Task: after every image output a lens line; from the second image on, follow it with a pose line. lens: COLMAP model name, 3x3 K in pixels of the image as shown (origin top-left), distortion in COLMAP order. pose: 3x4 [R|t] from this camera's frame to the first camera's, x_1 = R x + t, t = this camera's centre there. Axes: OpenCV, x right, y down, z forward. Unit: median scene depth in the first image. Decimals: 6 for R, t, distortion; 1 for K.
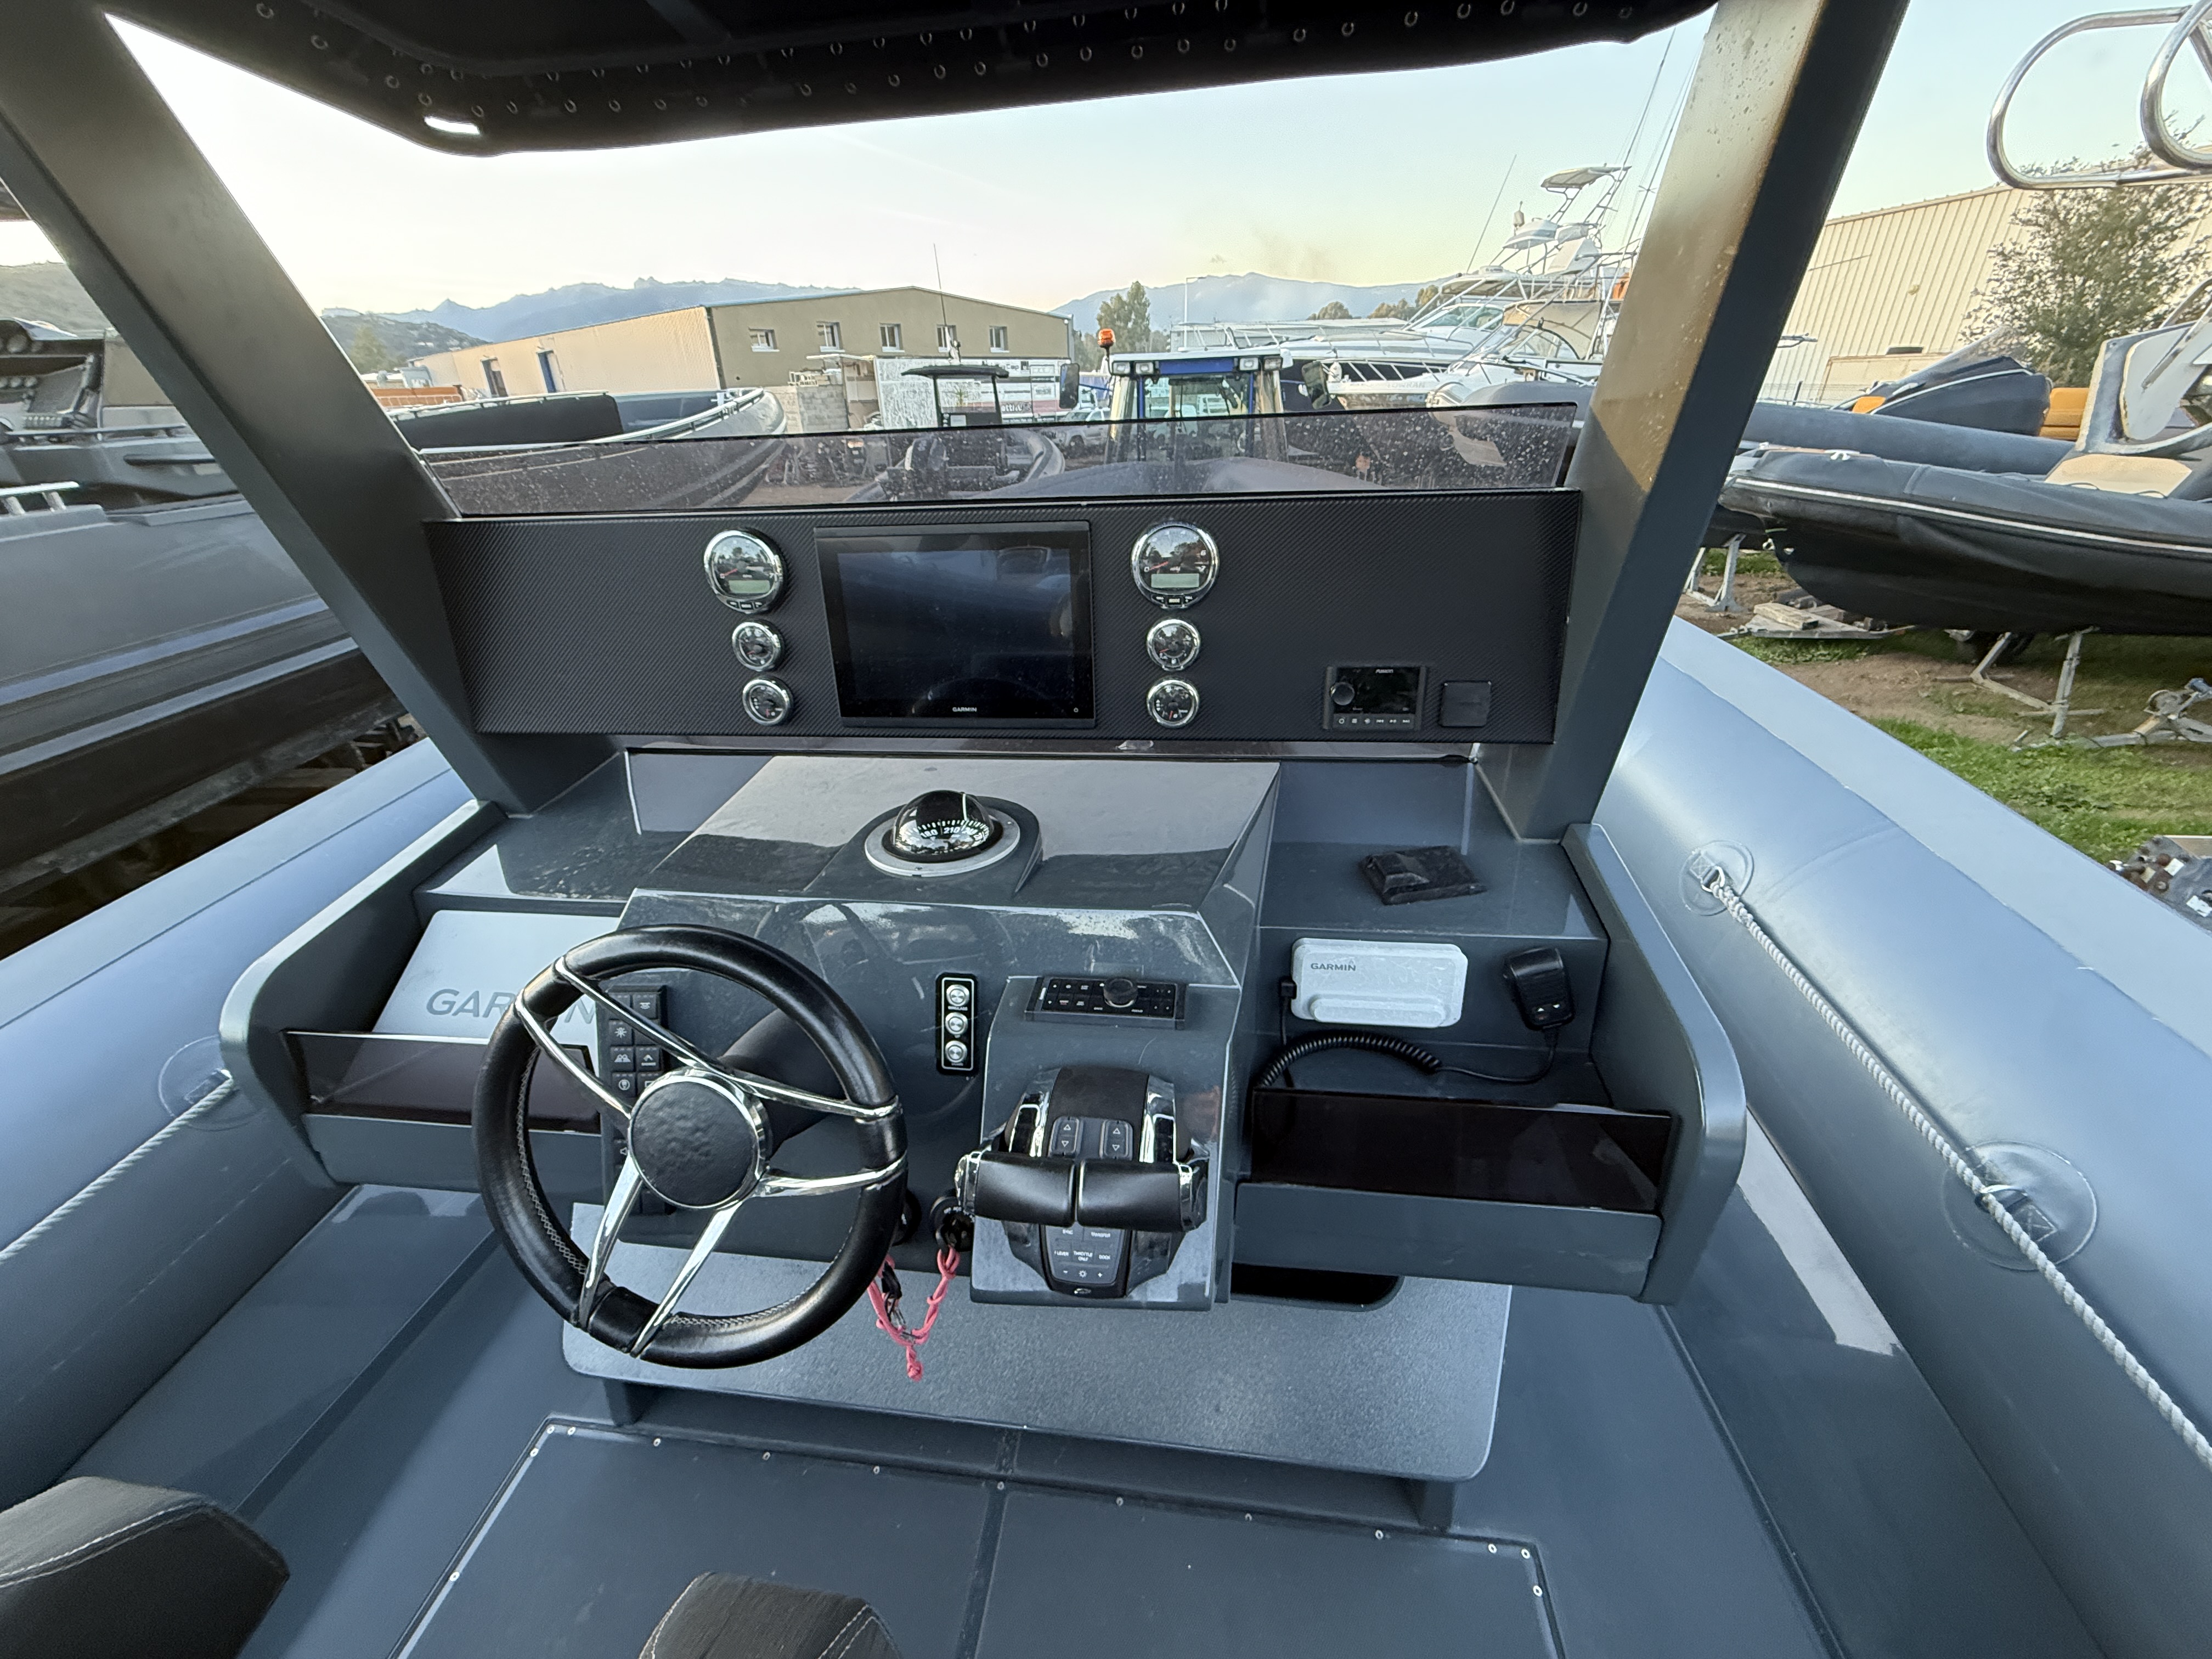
lens RADIAL K [[878.9, 0, 1100.1], [0, 878.9, 832.7], [0, 0, 1]] dist [-0.001599, 0.000266]
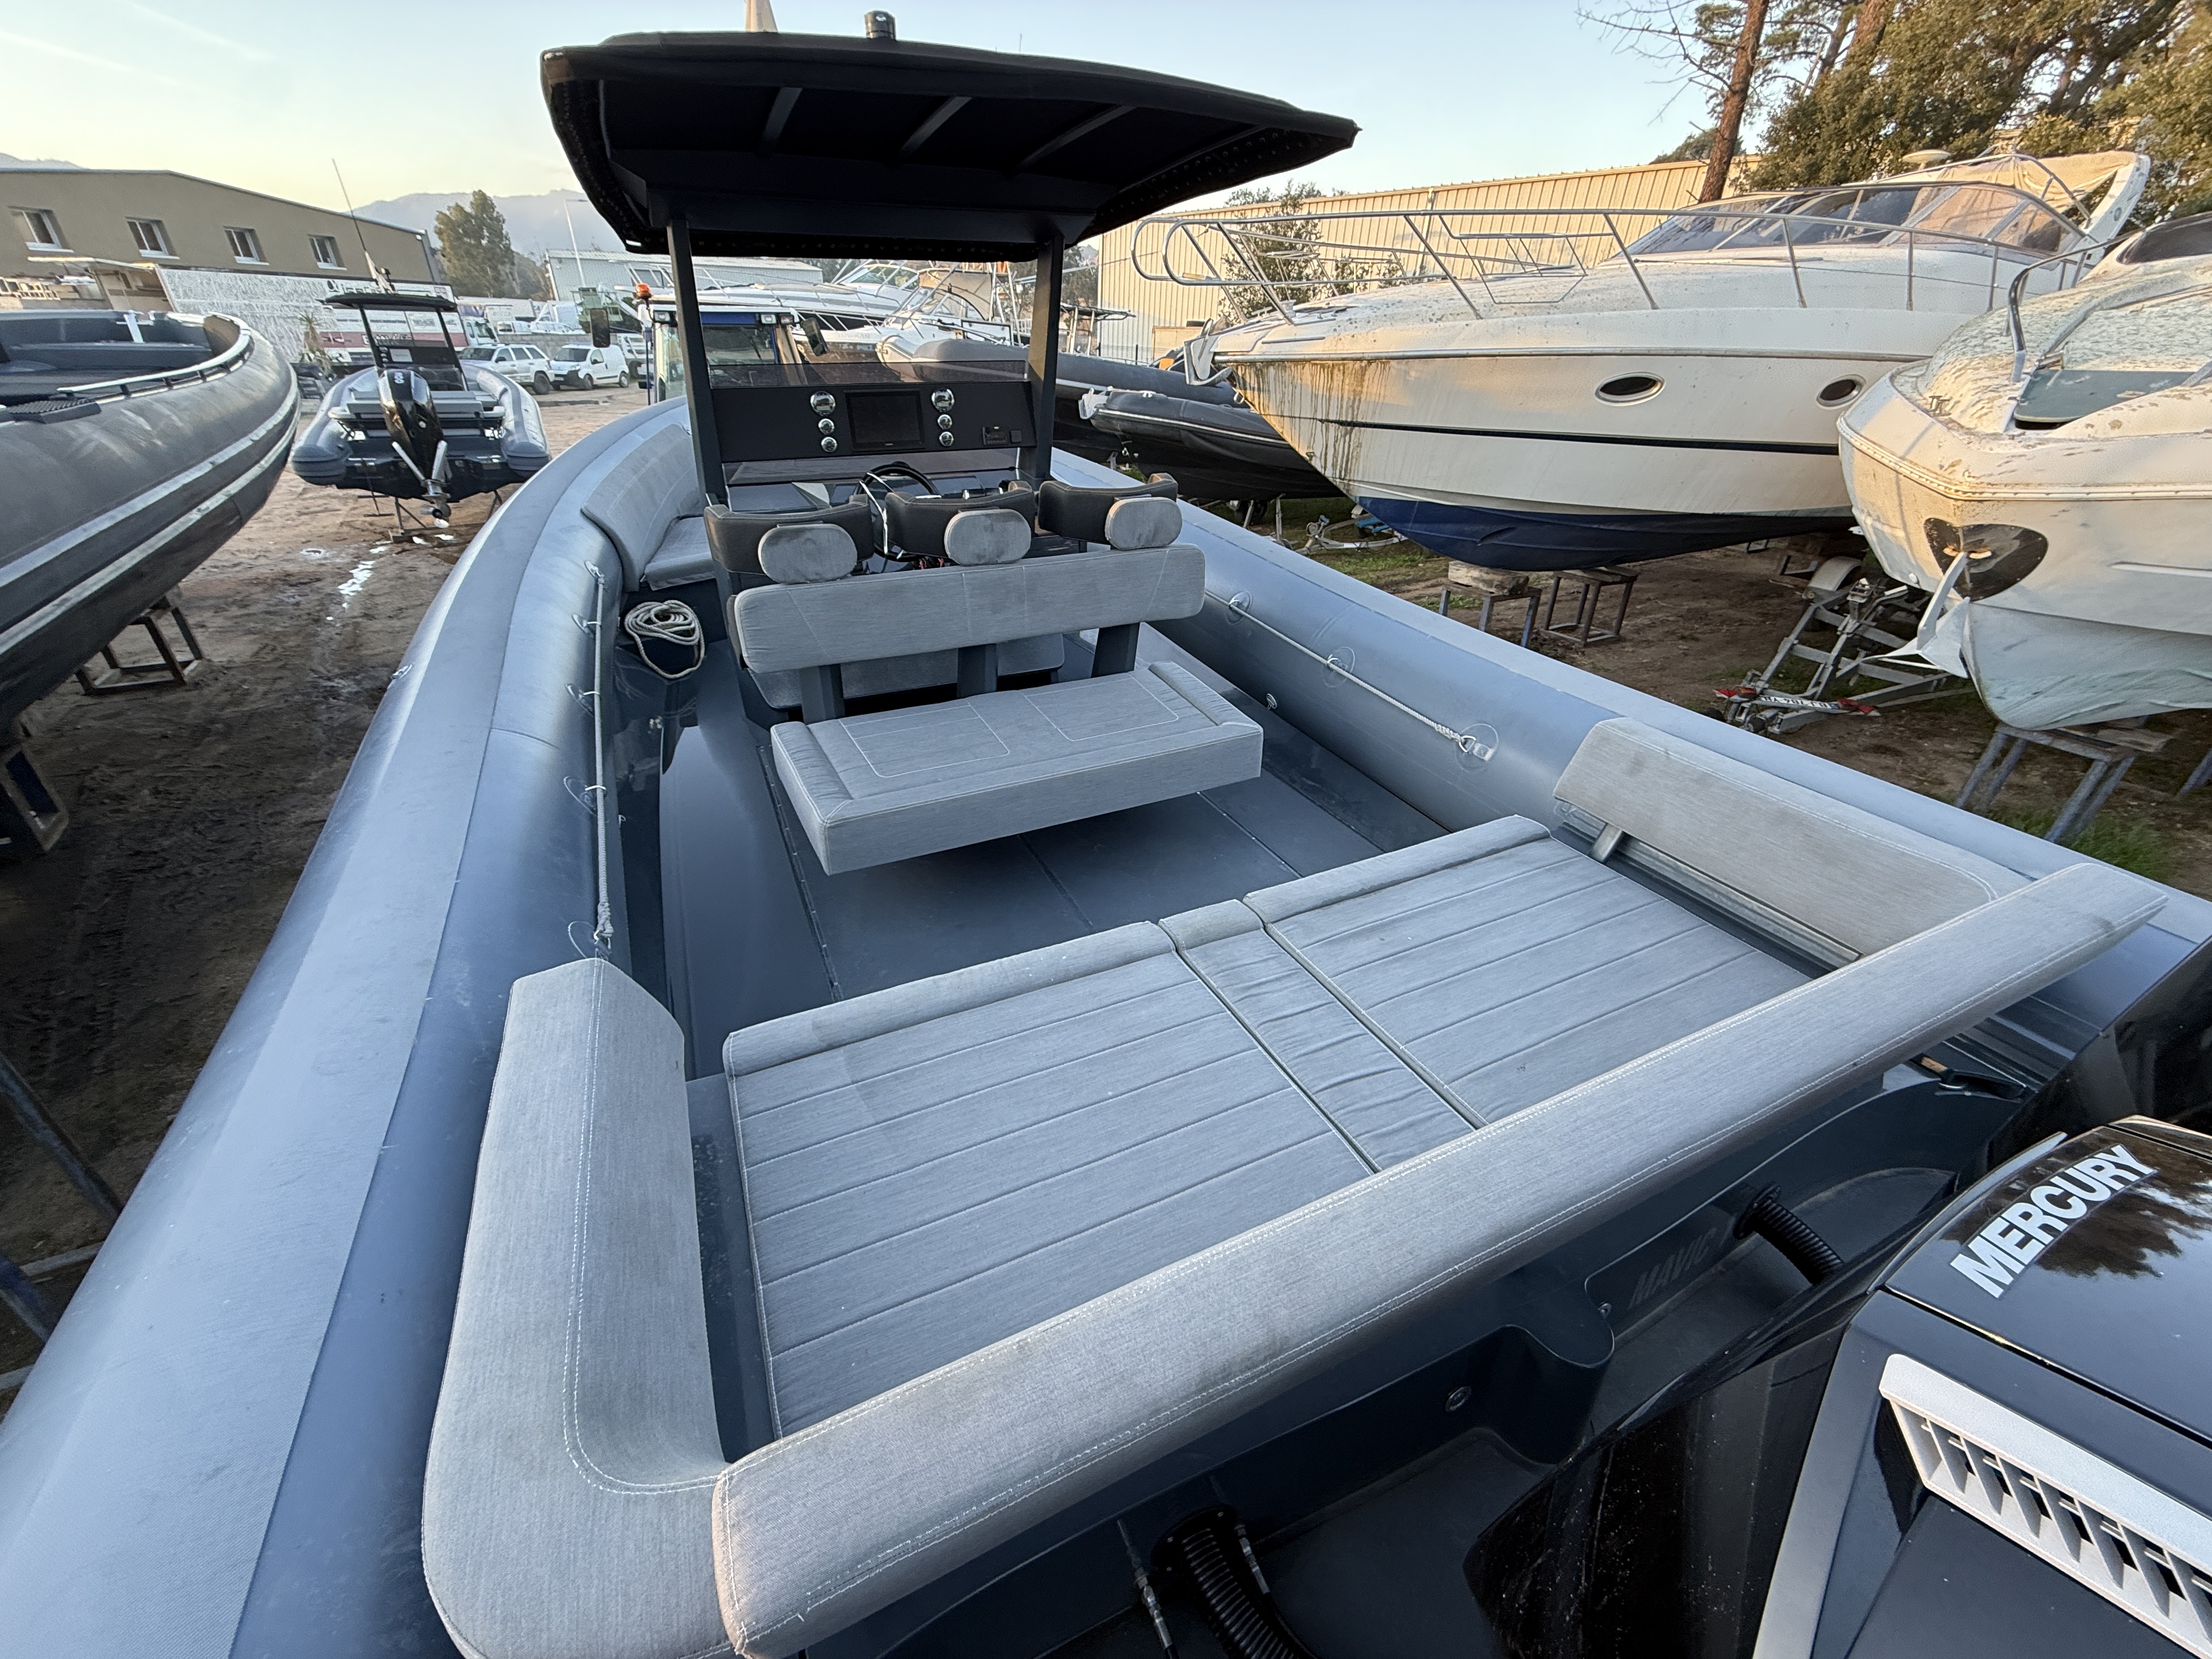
lens RADIAL K [[878.9, 0, 1101.8], [0, 878.9, 834.1], [0, 0, 1]] dist [-0.001599, 0.000266]
pose [[0.840243, -0.233753, 0.489235, -0.189106], [0.209079, 0.972199, 0.105425, 0.147151], [-0.500277, 0.013706, 0.865757, -0.304991]]
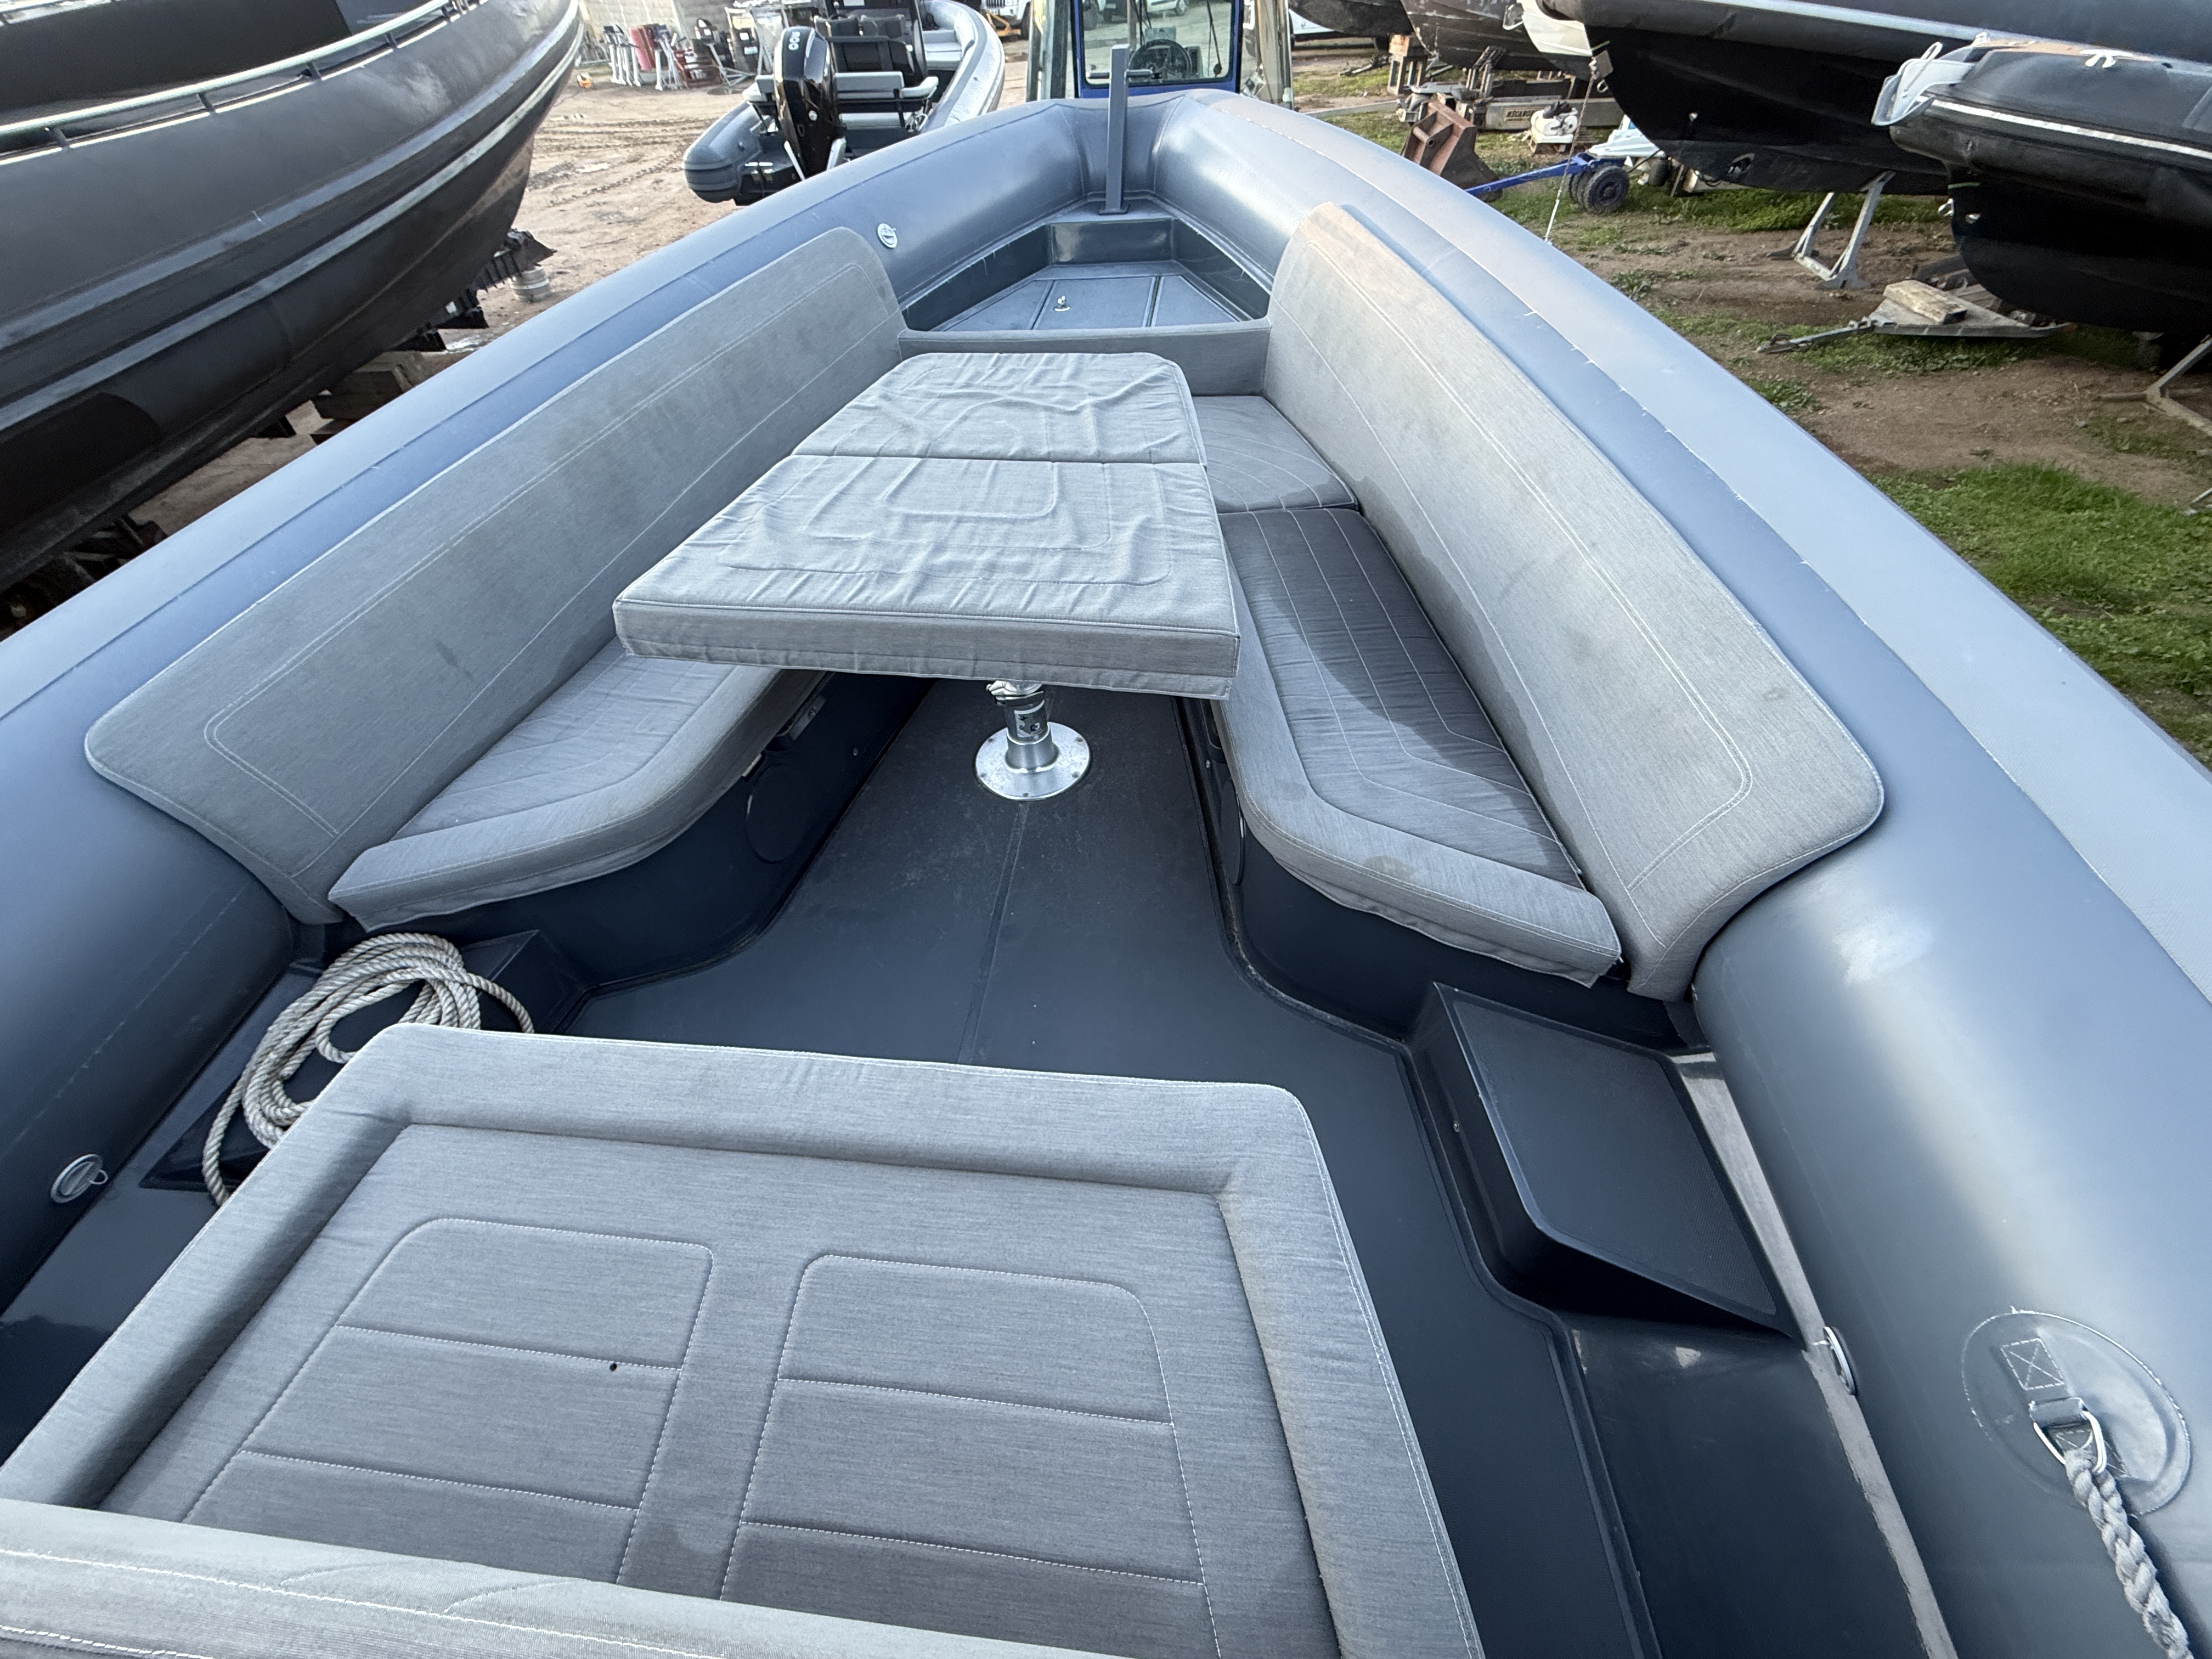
lens RADIAL K [[878.9, 0, 1103.8], [0, 878.9, 831.9], [0, 0, 1]] dist [-0.001599, 0.000266]
pose [[0.999468, -0.030652, 0.011183, 0.035784], [0.025234, 0.943415, 0.330654, -0.083979], [-0.020685, -0.330195, 0.943686, 0.136909]]
